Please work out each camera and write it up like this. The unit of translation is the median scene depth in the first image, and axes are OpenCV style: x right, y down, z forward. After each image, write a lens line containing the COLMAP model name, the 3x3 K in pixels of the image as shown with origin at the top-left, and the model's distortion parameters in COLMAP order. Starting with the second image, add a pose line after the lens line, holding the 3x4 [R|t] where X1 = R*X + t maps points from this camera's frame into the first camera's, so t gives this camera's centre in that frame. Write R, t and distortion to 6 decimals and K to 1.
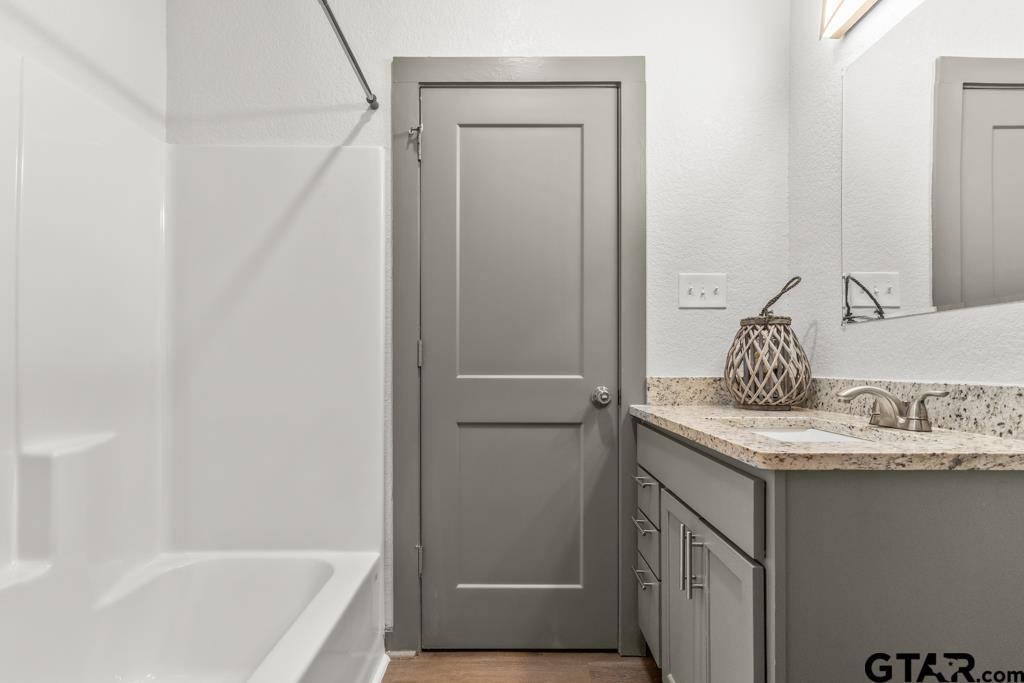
lens RADIAL K [[485.6, 0, 500.6], [0, 485.6, 363.8], [0, 0, 1]] dist [-0.002228, 0.002477]
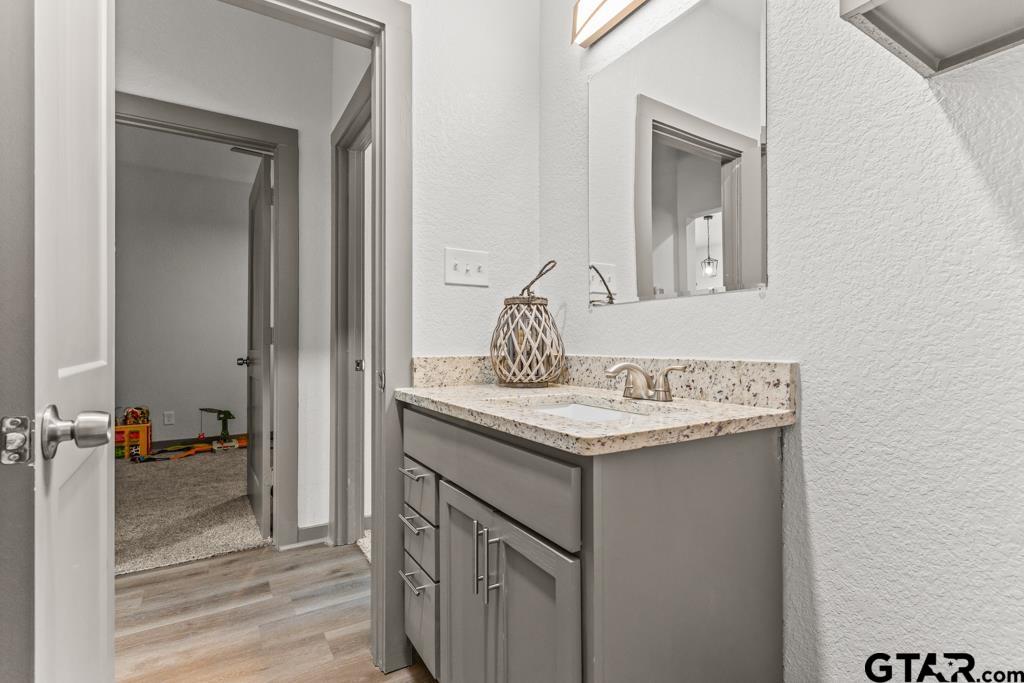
lens RADIAL K [[485.6, 0, 503.2], [0, 485.6, 342.3], [0, 0, 1]] dist [-0.002228, 0.002477]
pose [[0.849355, 0.001998, 0.527819, -0.048012], [-0.000590, 0.999996, -0.002836, 0.002725], [-0.527822, 0.002098, 0.849352, 0.179574]]
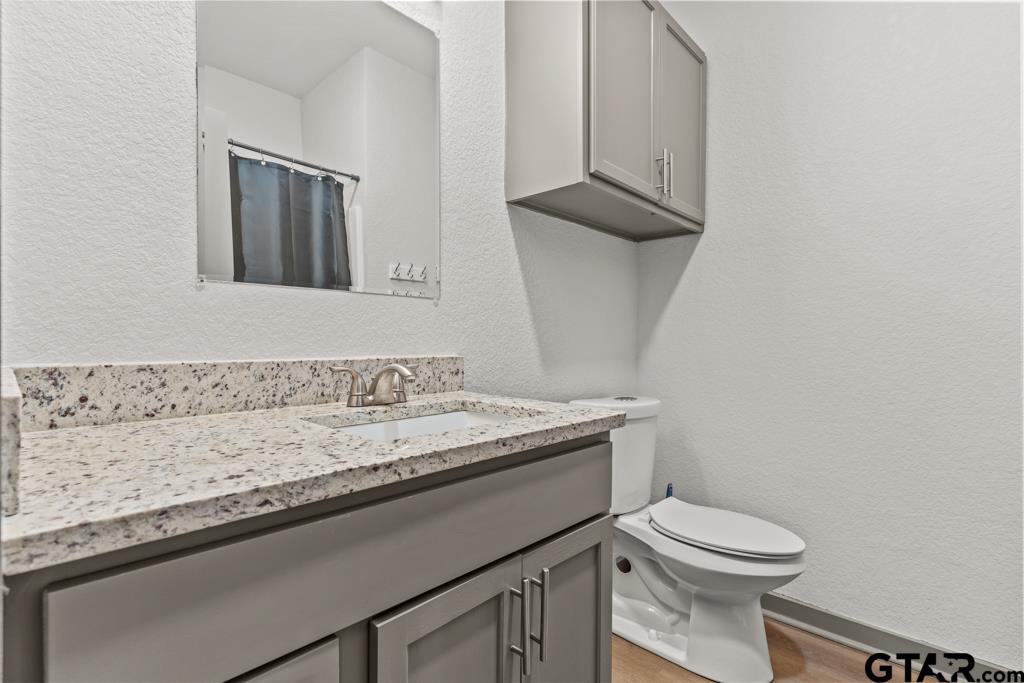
lens RADIAL K [[485.6, 0, 502.3], [0, 485.6, 349.0], [0, 0, 1]] dist [-0.002228, 0.002477]
pose [[-0.741888, -0.014843, 0.670359, -0.043659], [-0.006992, 0.999872, 0.014401, 0.000056], [-0.670487, 0.005997, -0.741897, 1.299226]]
